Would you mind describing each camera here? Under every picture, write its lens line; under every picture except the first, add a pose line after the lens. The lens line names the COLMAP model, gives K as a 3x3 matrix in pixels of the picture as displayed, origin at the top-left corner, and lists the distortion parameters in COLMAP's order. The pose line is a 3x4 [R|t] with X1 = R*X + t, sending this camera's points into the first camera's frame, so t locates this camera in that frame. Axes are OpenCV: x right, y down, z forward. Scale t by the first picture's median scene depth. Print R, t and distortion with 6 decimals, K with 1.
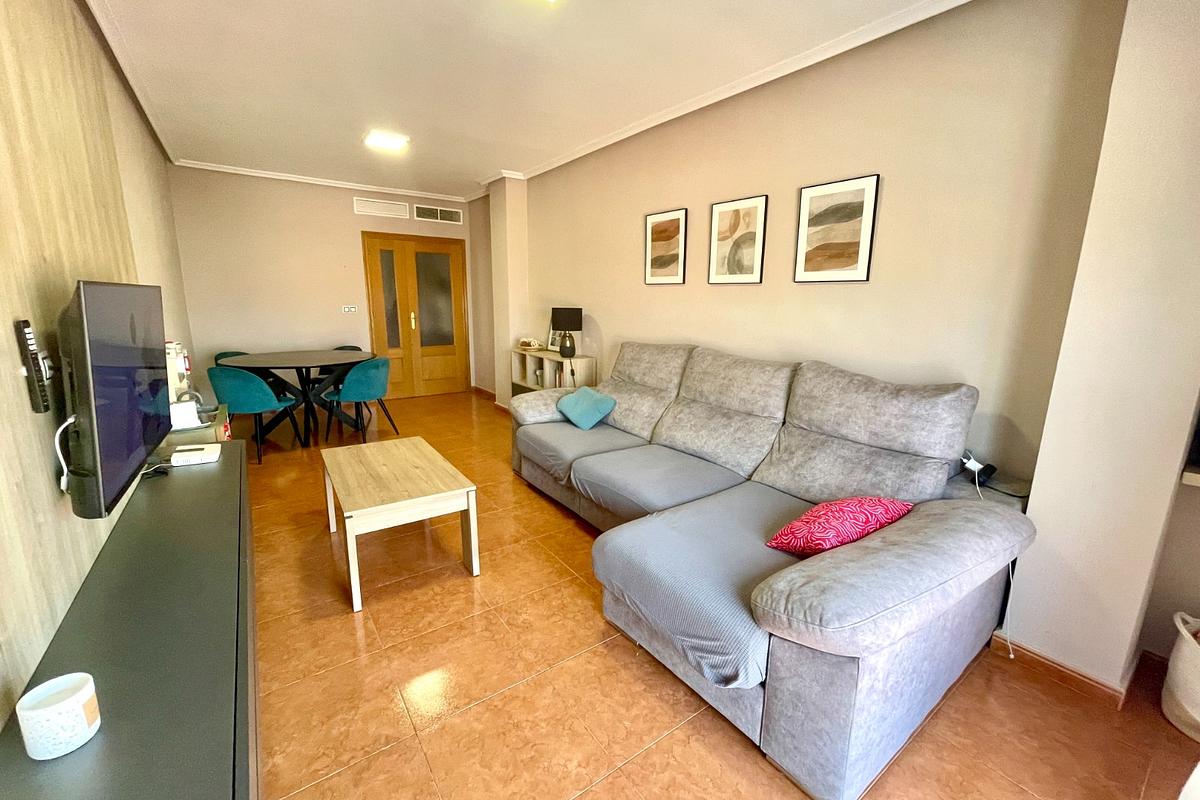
lens RADIAL K [[487.6, 0, 596.7], [0, 487.6, 398.1], [0, 0, 1]] dist [-0.003435, 0.000153]
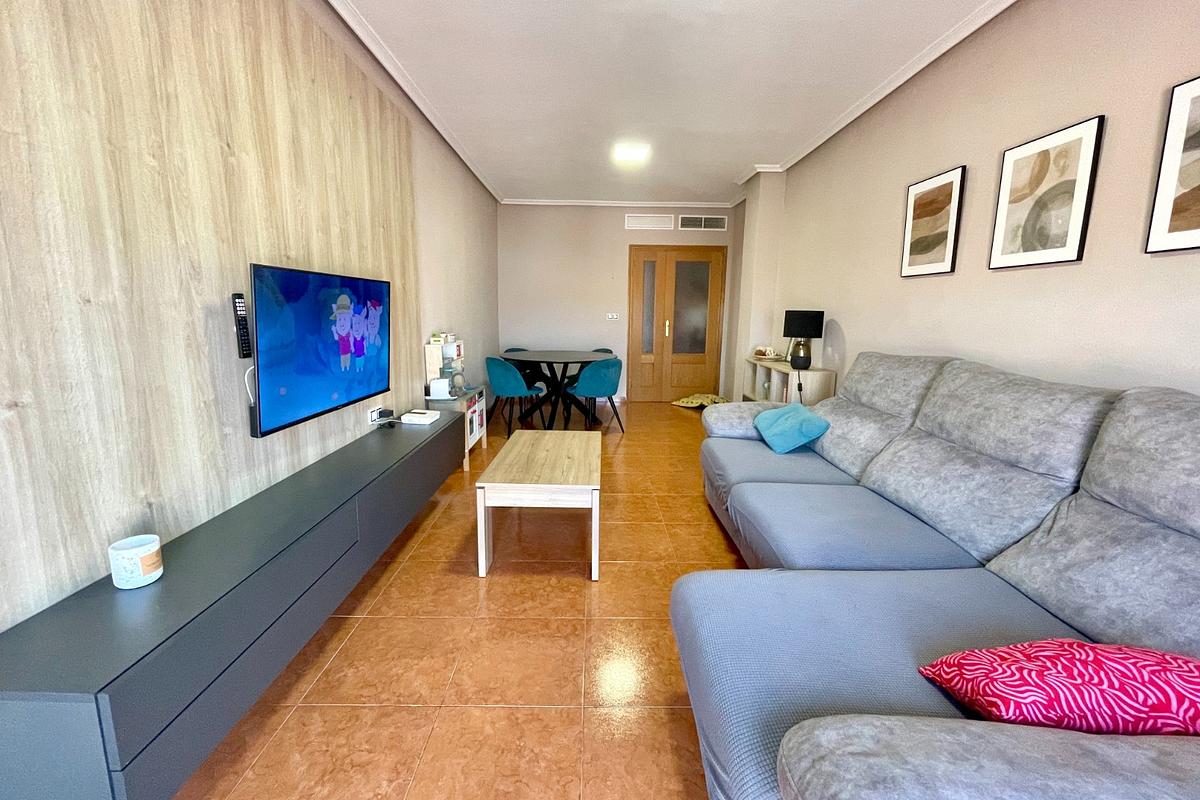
lens RADIAL K [[487.6, 0, 597.2], [0, 487.6, 396.1], [0, 0, 1]] dist [-0.003435, 0.000153]
pose [[0.814215, 0.094502, -0.572820, 0.215018], [-0.116285, 0.993215, -0.001431, 0.007195], [0.568798, 0.067776, 0.819680, 0.163460]]
